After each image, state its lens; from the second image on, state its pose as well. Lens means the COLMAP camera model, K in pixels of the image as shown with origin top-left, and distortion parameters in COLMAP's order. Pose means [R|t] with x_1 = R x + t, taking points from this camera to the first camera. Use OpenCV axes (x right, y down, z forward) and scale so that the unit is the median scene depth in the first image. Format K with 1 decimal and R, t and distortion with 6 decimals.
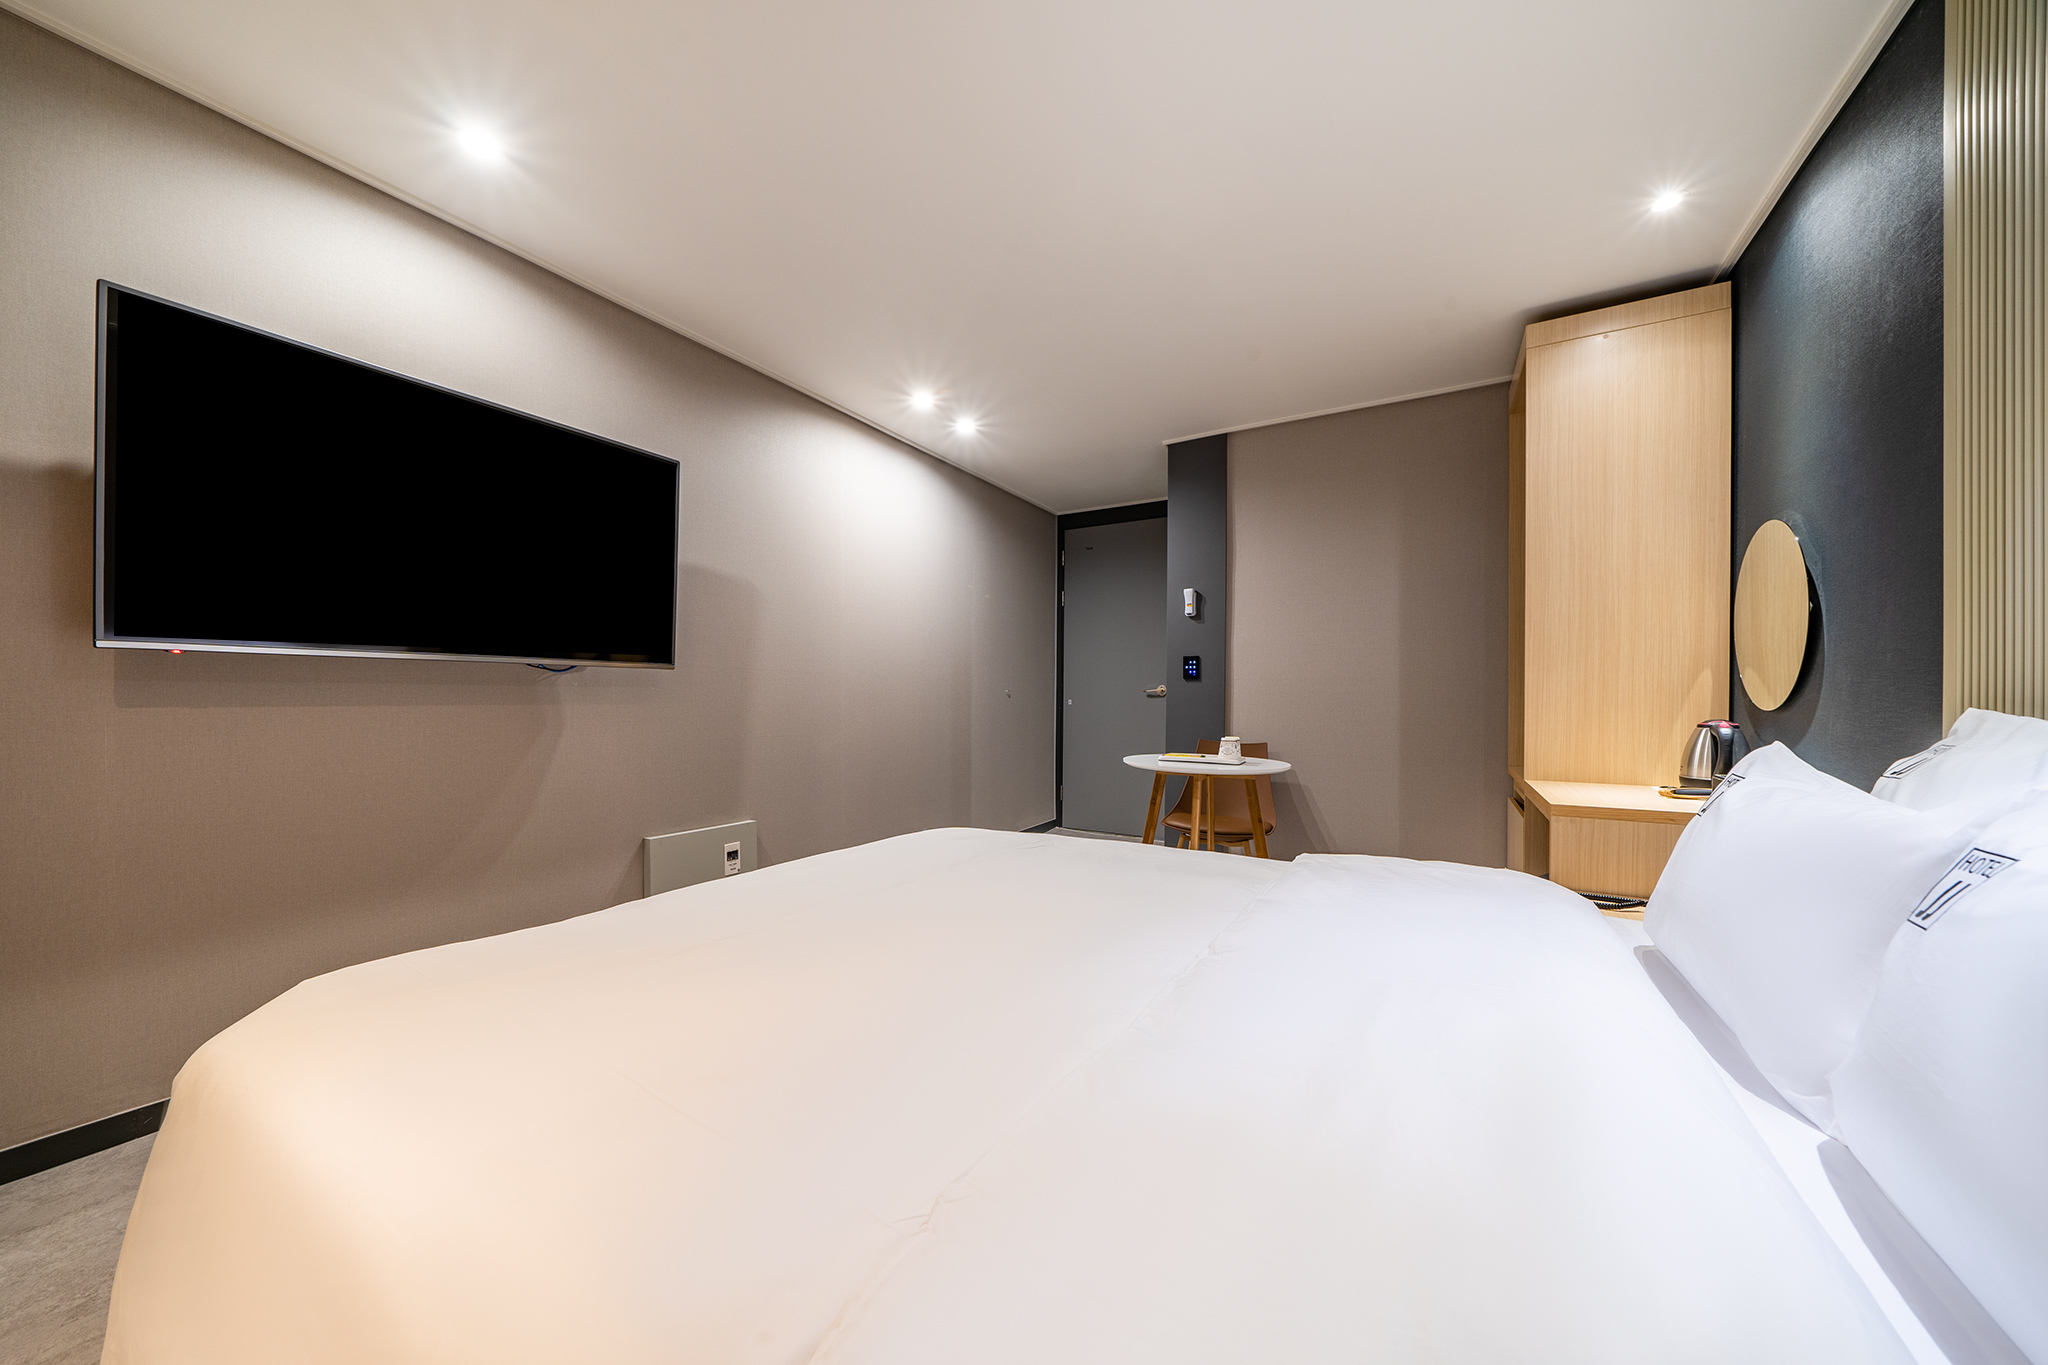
lens RADIAL K [[707.5, 0, 1010.3], [0, 707.5, 697.9], [0, 0, 1]] dist [-0.003349, 0.000052]
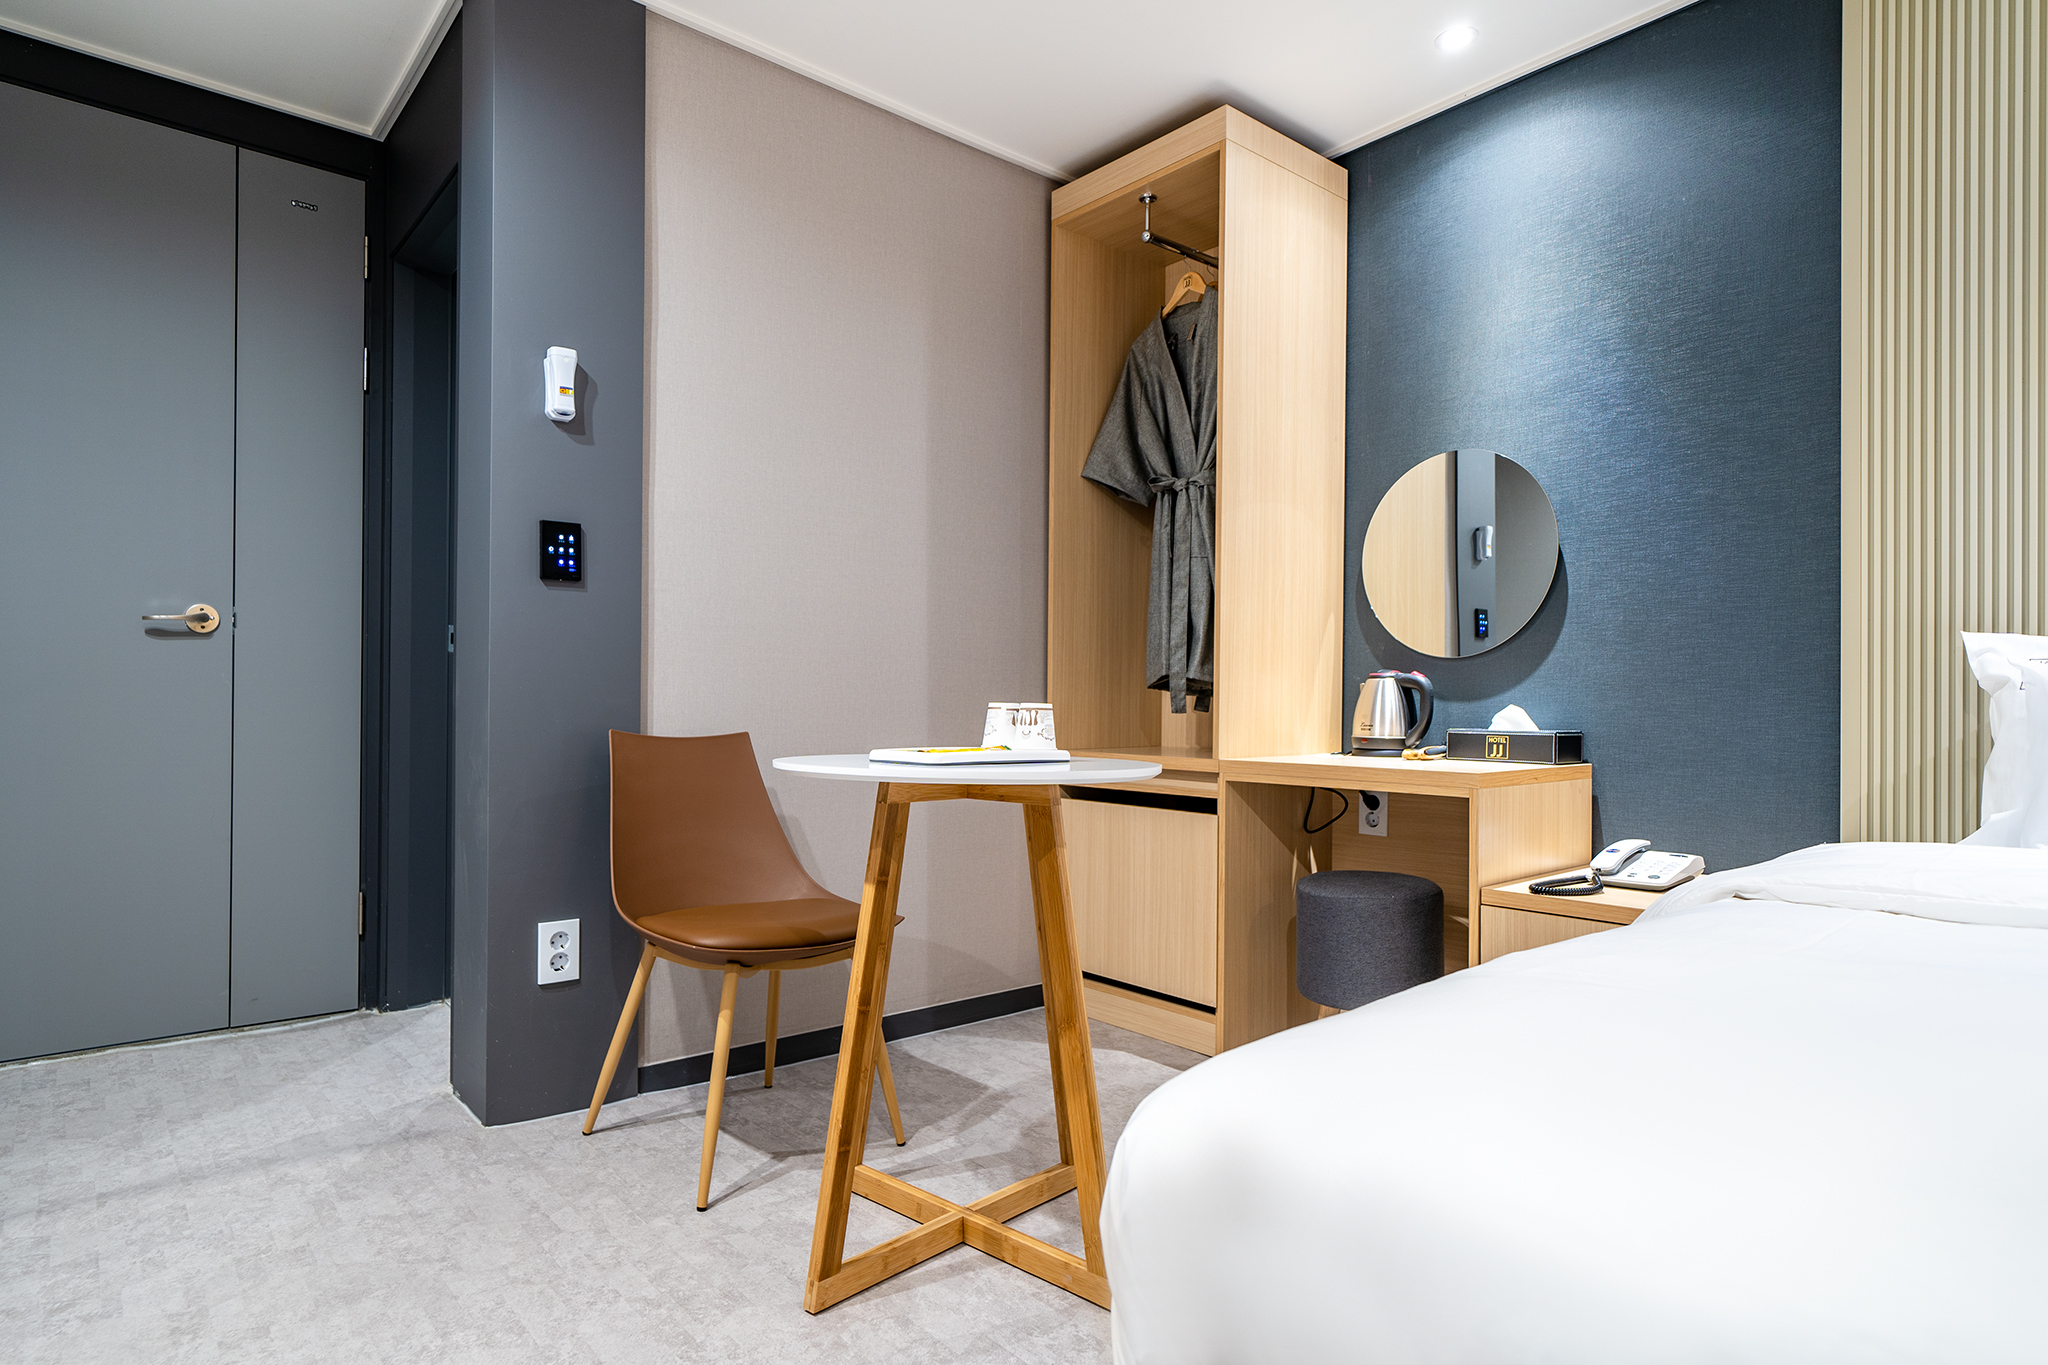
lens RADIAL K [[1125.0, 0, 1024.0], [0, 1125.0, 710.4], [0, 0, 1]] dist [-0.021181, 0.000777]
pose [[0.308217, -0.006242, 0.951296, -0.263206], [-0.003231, 0.999966, 0.007608, 0.040884], [-0.951311, -0.005418, 0.308186, 0.565001]]
